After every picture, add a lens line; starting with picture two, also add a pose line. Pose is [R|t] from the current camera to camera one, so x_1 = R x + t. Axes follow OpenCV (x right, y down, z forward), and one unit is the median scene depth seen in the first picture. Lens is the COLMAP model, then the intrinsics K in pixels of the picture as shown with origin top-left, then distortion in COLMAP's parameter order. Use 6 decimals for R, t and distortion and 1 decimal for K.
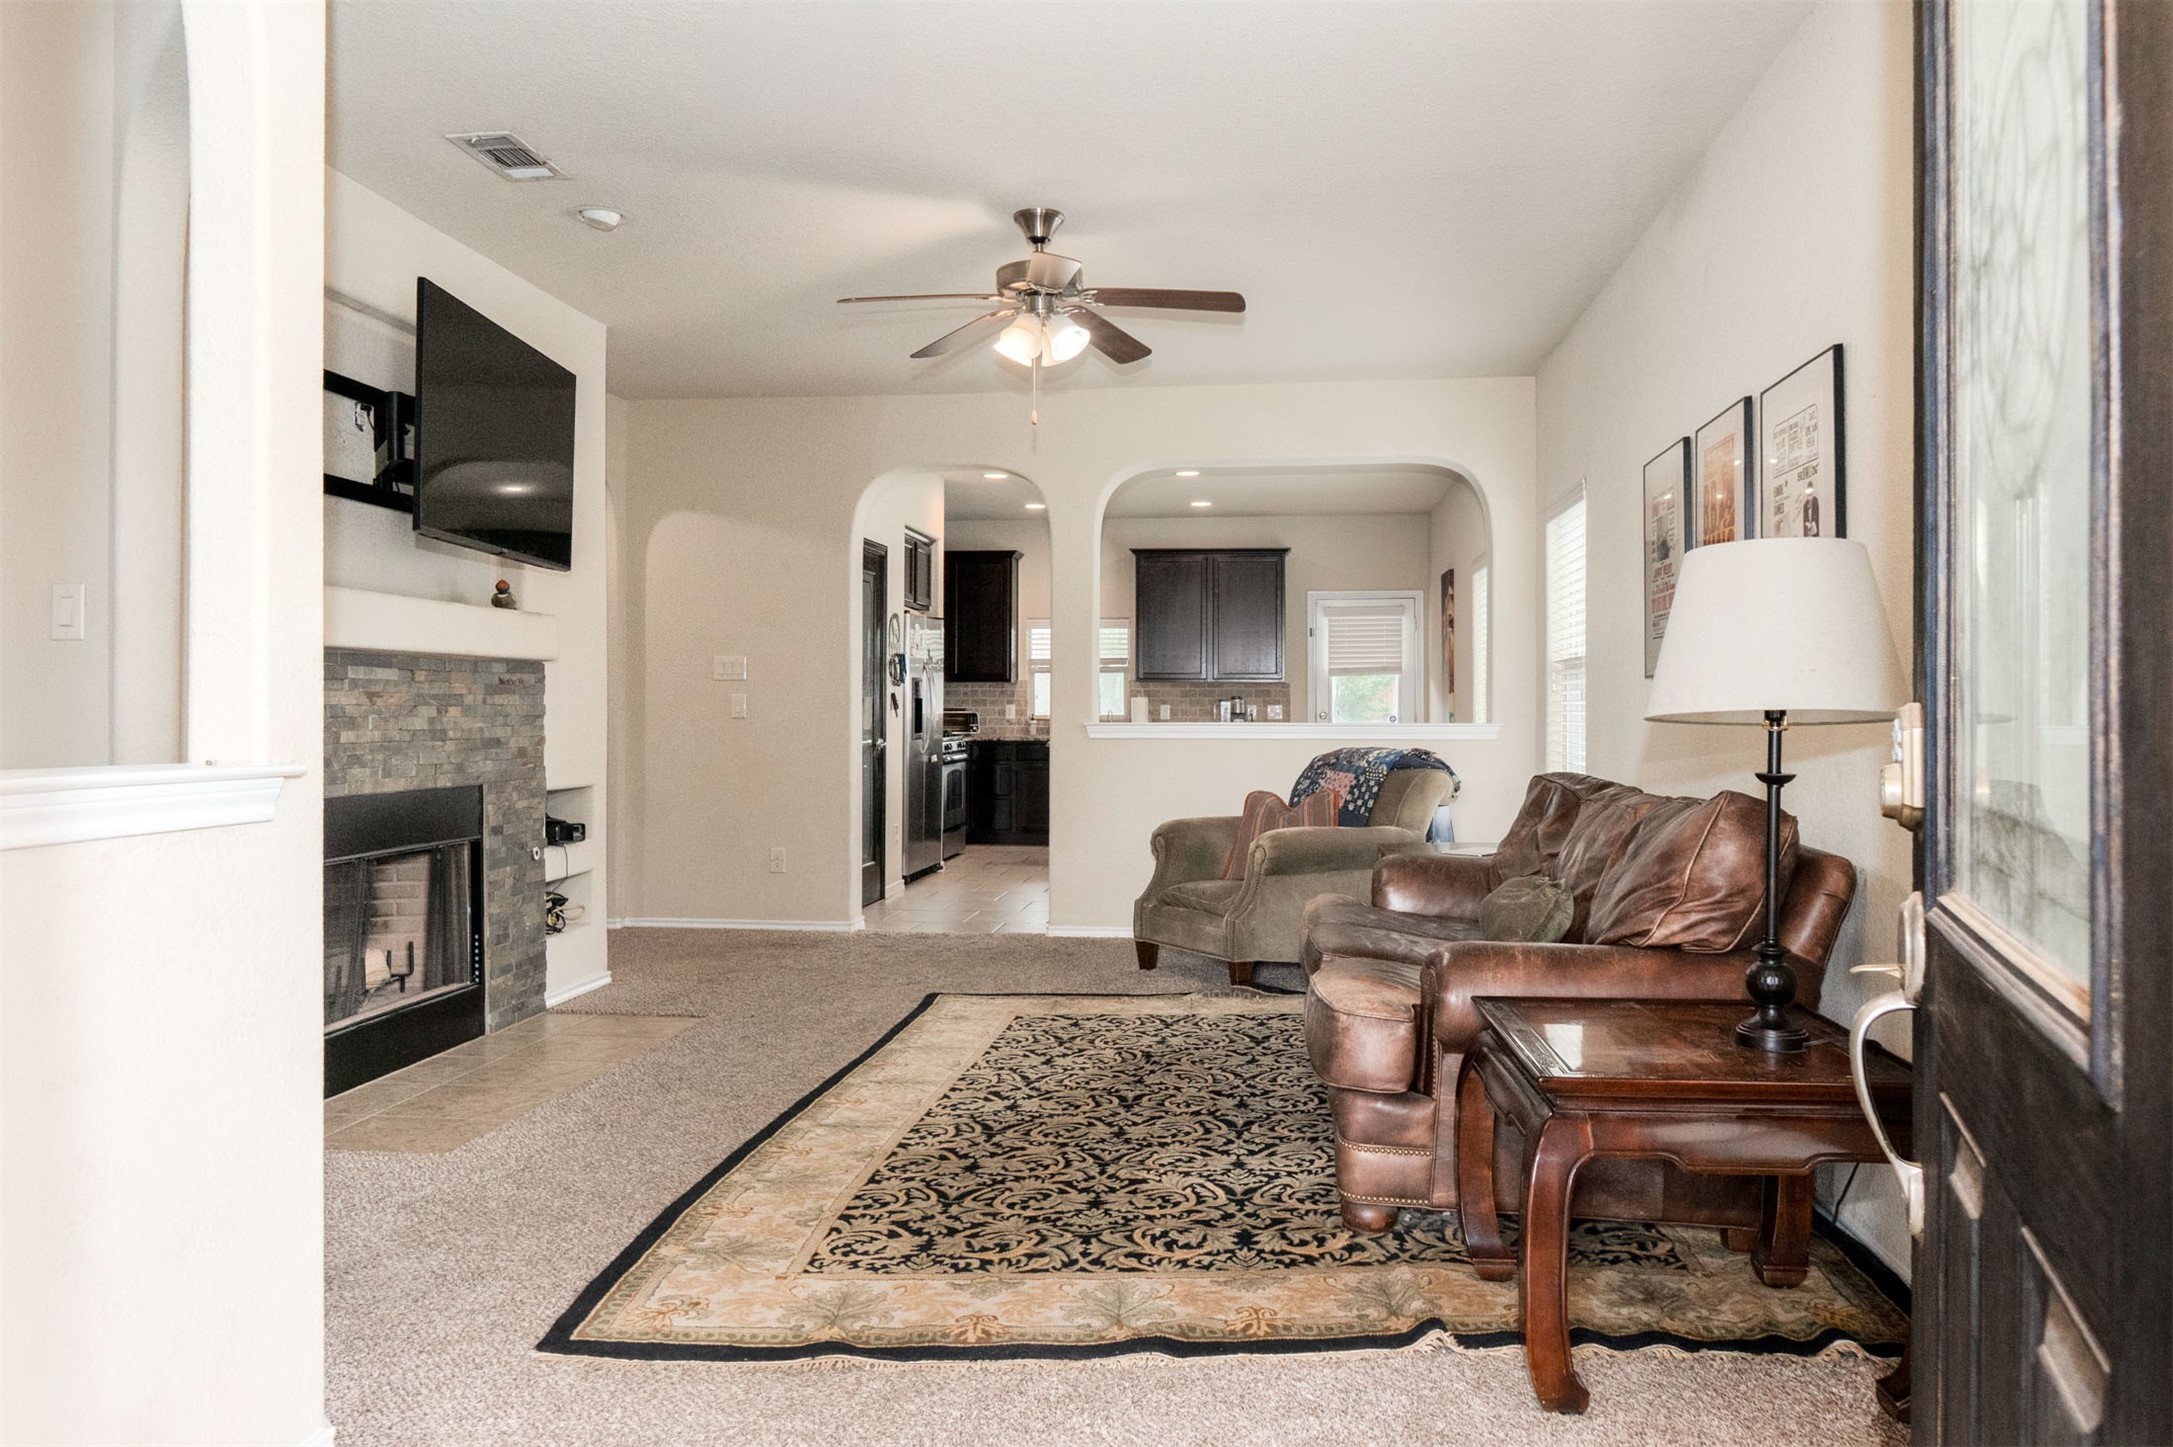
lens RADIAL K [[1493.9, 0, 1096.1], [0, 1493.9, 702.7], [0, 0, 1]] dist [-0.002081, -0.001099]
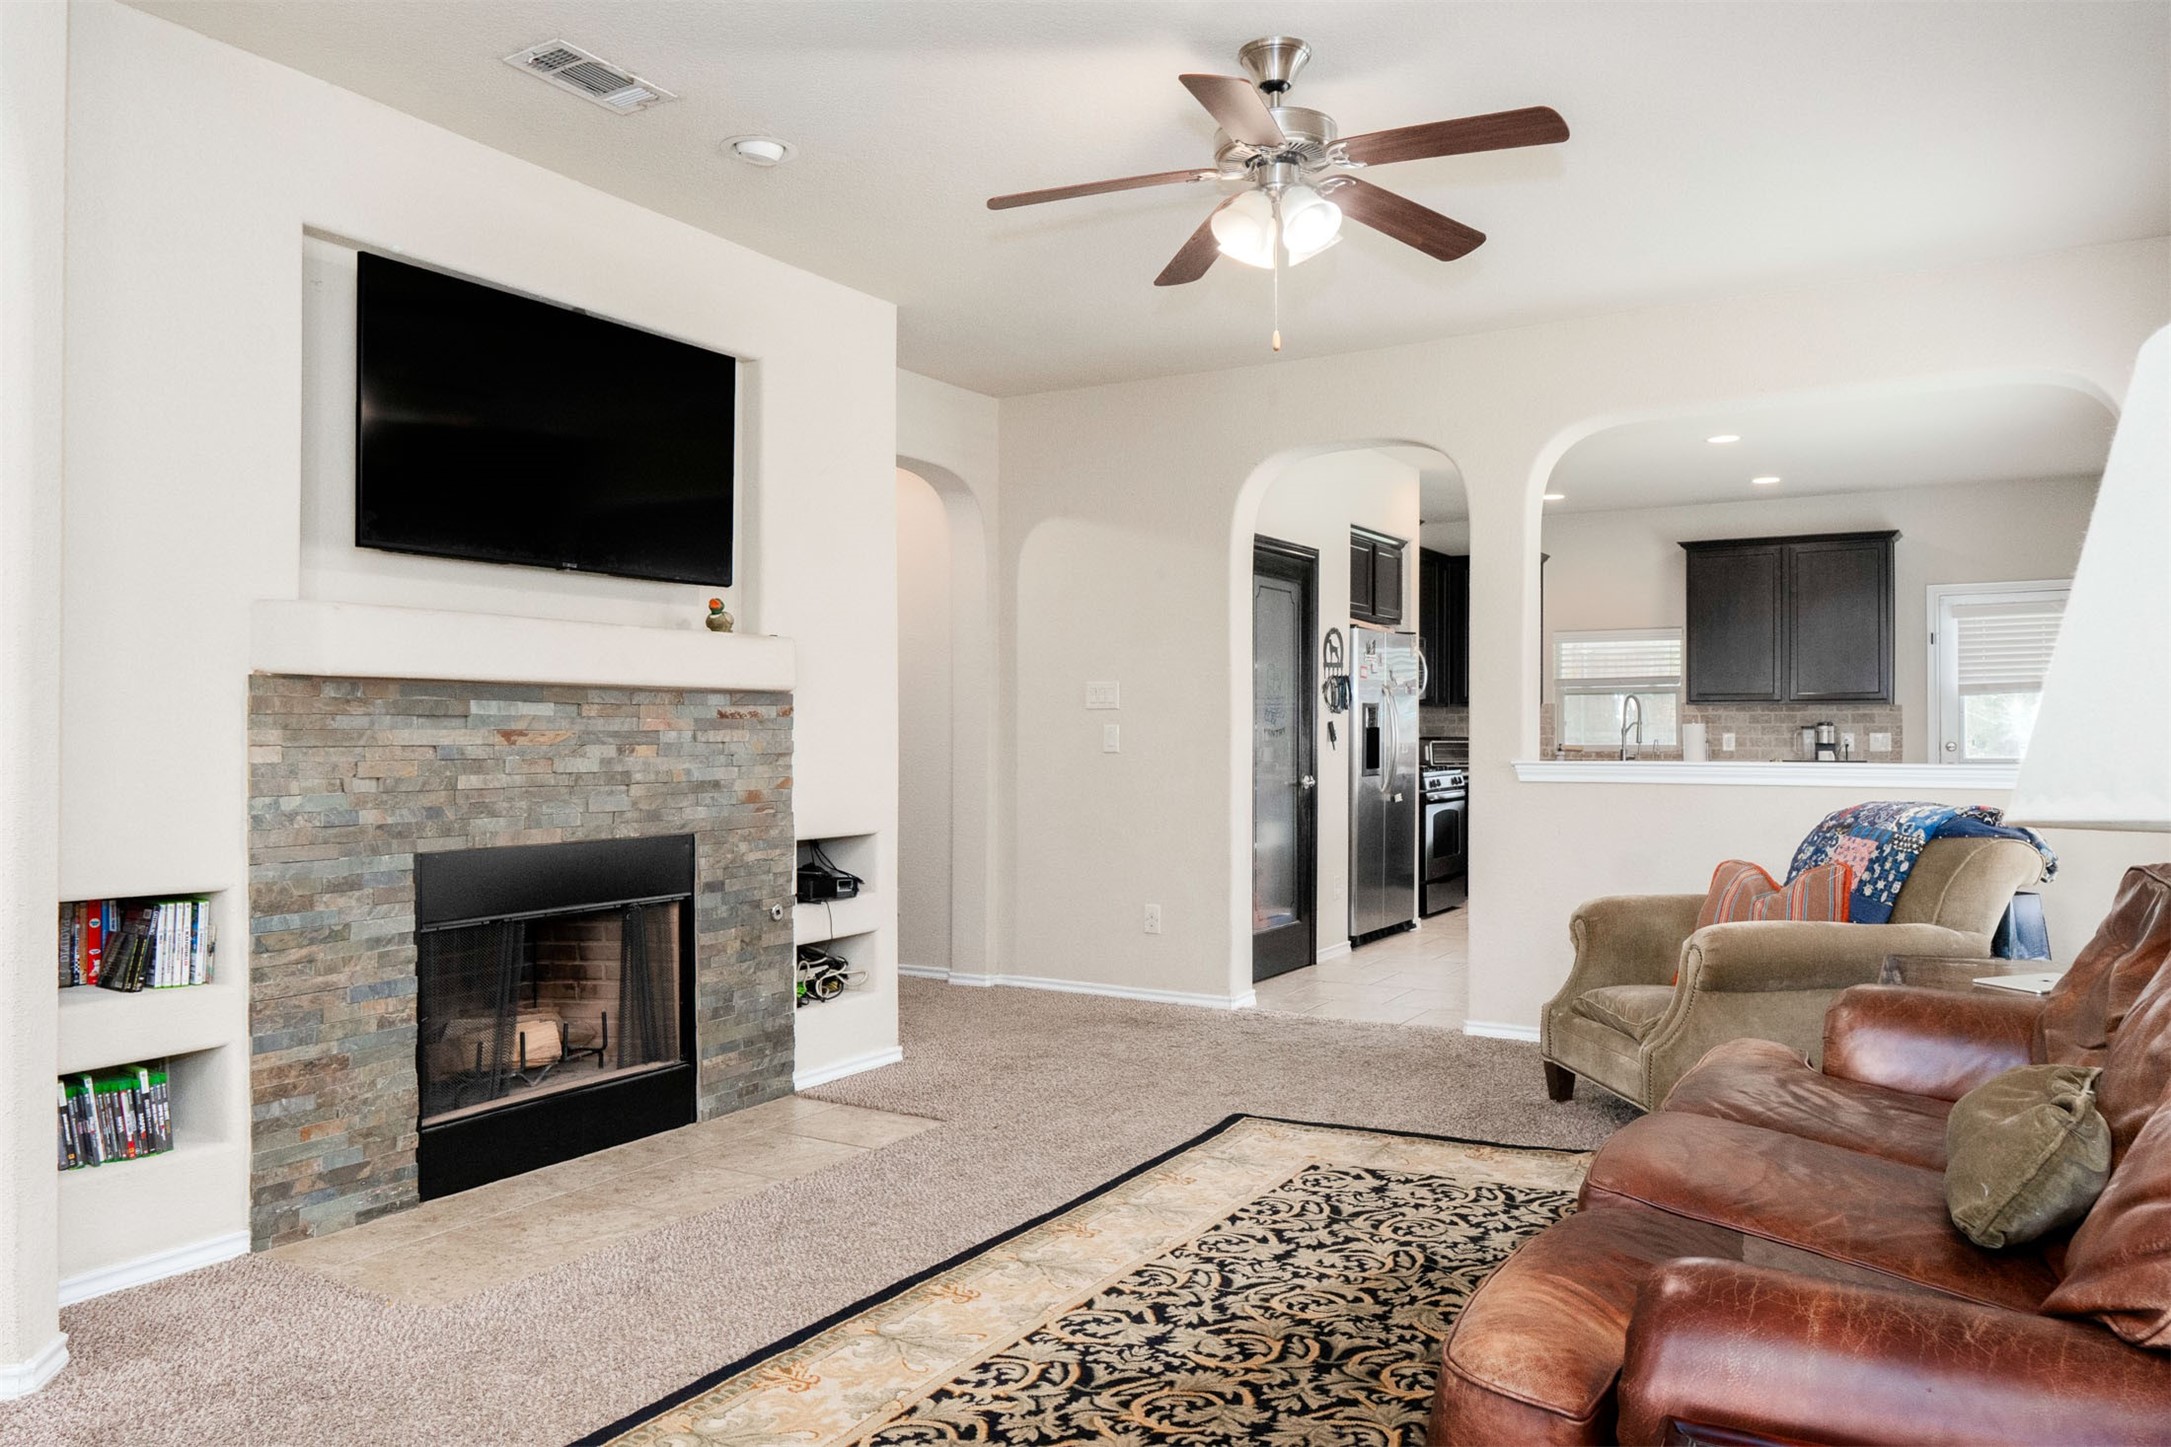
lens RADIAL K [[1499.6, 0, 1103.2], [0, 1499.6, 722.9], [0, 0, 1]] dist [-0.002124, -0.002903]
pose [[0.914206, -0.003950, -0.405230, 0.172133], [0.003069, 0.999991, -0.002823, -0.007251], [0.405238, 0.001337, 0.914210, 0.317340]]
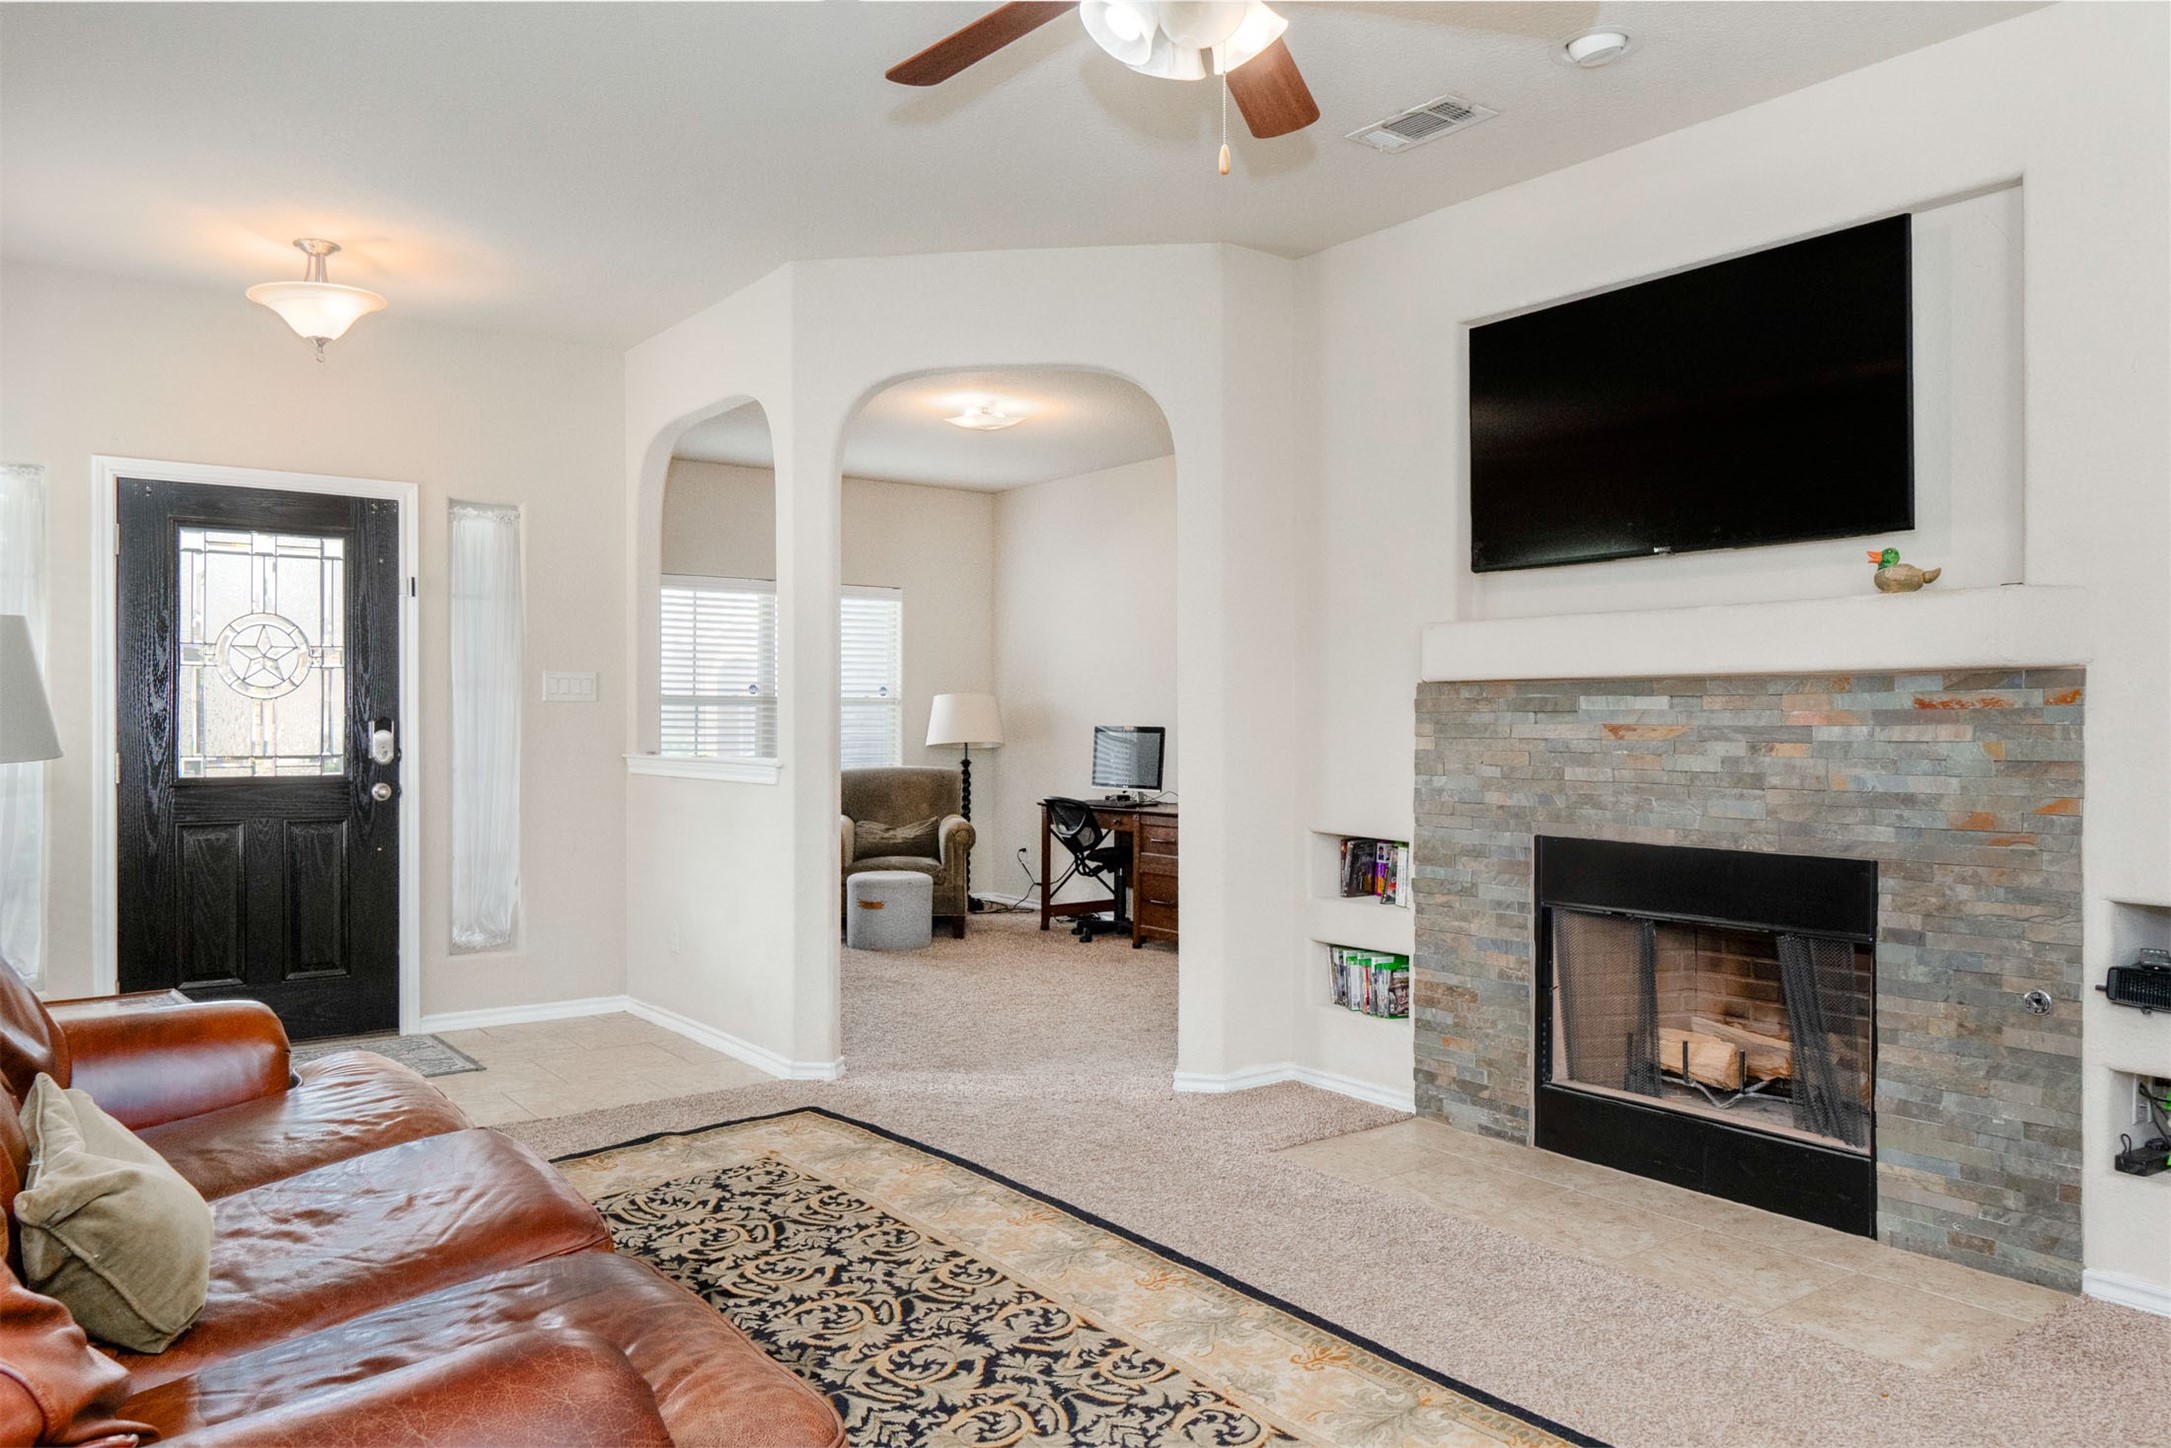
lens RADIAL K [[1523.1, 0, 1056.5], [0, 1523.1, 724.9], [0, 0, 1]] dist [-0.006319, -0.001727]
pose [[-0.731373, -0.000279, -0.681978, 0.336220], [0.000971, 0.999998, -0.001451, -0.005614], [0.681977, -0.001723, -0.731371, 1.326668]]
